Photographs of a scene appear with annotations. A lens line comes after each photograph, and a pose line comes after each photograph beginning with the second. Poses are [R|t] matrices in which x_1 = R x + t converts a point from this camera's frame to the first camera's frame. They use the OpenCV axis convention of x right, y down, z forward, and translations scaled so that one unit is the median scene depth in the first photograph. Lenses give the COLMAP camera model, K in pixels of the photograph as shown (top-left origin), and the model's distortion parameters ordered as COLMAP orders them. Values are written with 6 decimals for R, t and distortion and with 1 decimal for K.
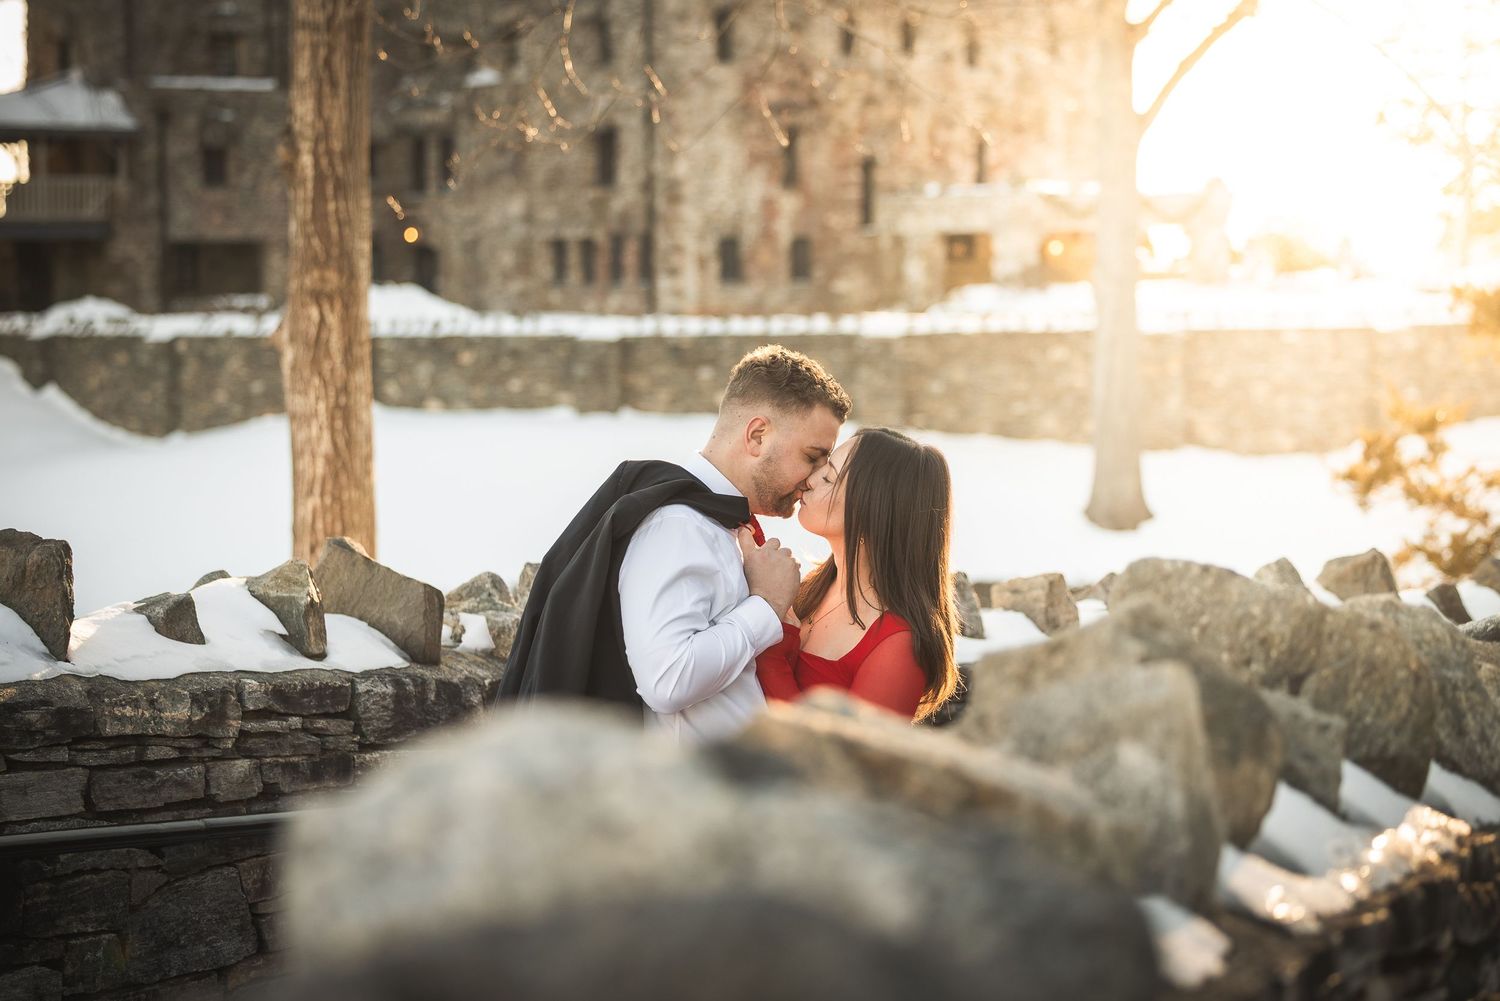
lens RADIAL K [[3207.4, 0, 753.3], [0, 3207.4, 505.4], [0, 0, 1]] dist [0.070409, 0.000000]
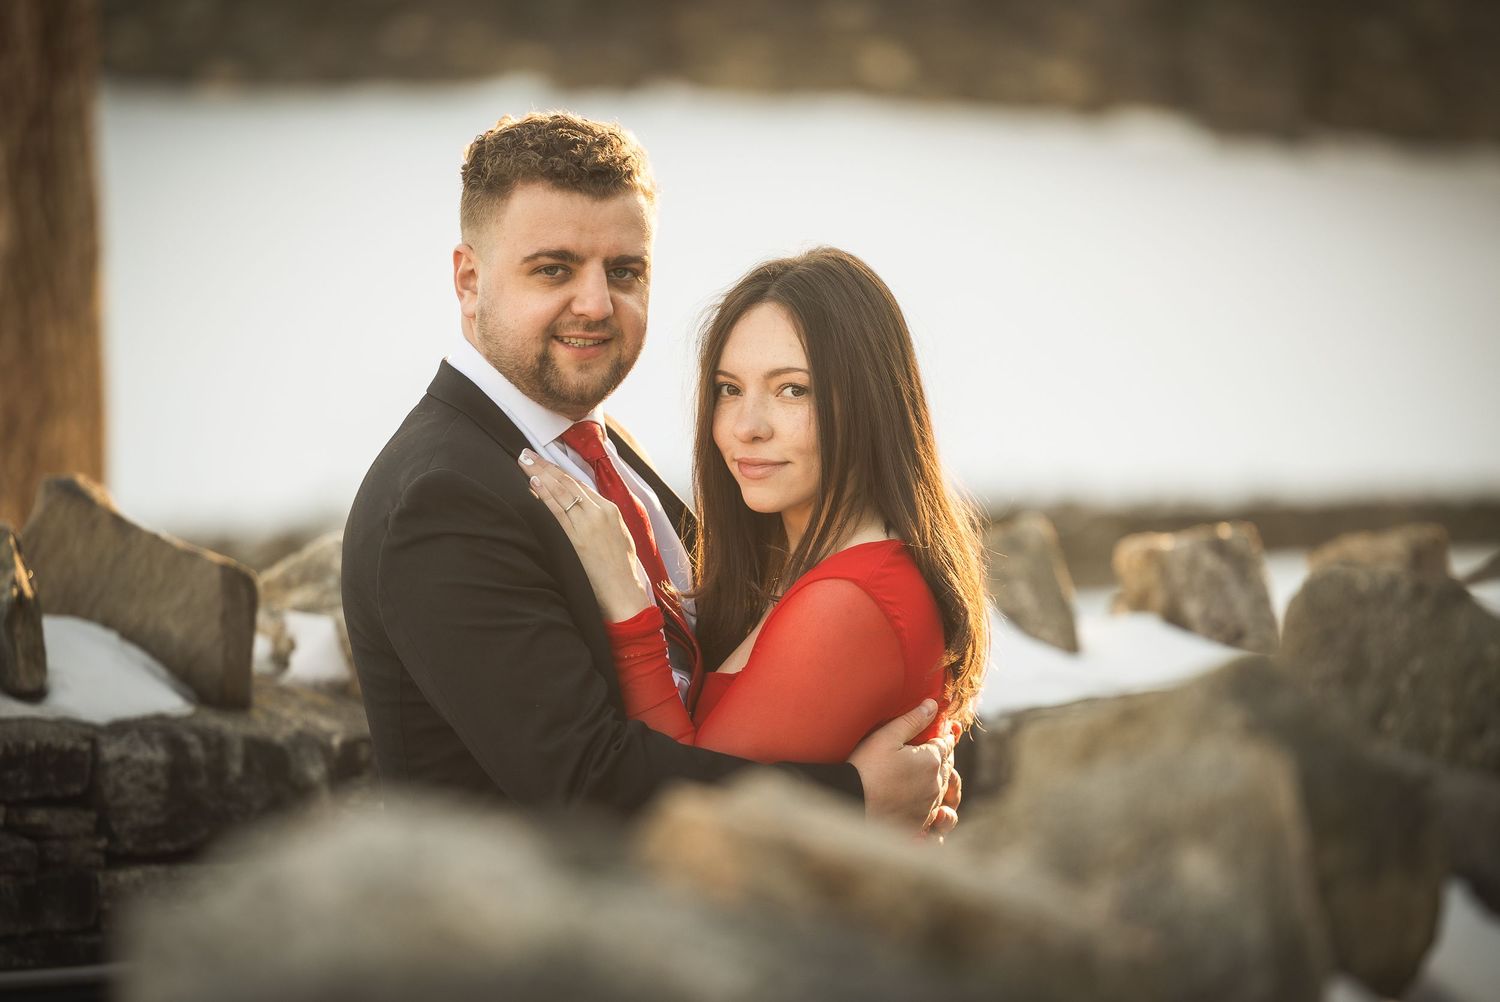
lens RADIAL K [[7870.7, 0, 750.1], [0, 7870.7, 500.9], [0, 0, 1]] dist [-0.114771, 0.000000]
pose [[0.999516, 0.001254, -0.031072, 0.029573], [-0.000380, 0.999605, 0.028110, -0.024126], [0.031095, -0.028084, 0.999122, -0.341920]]
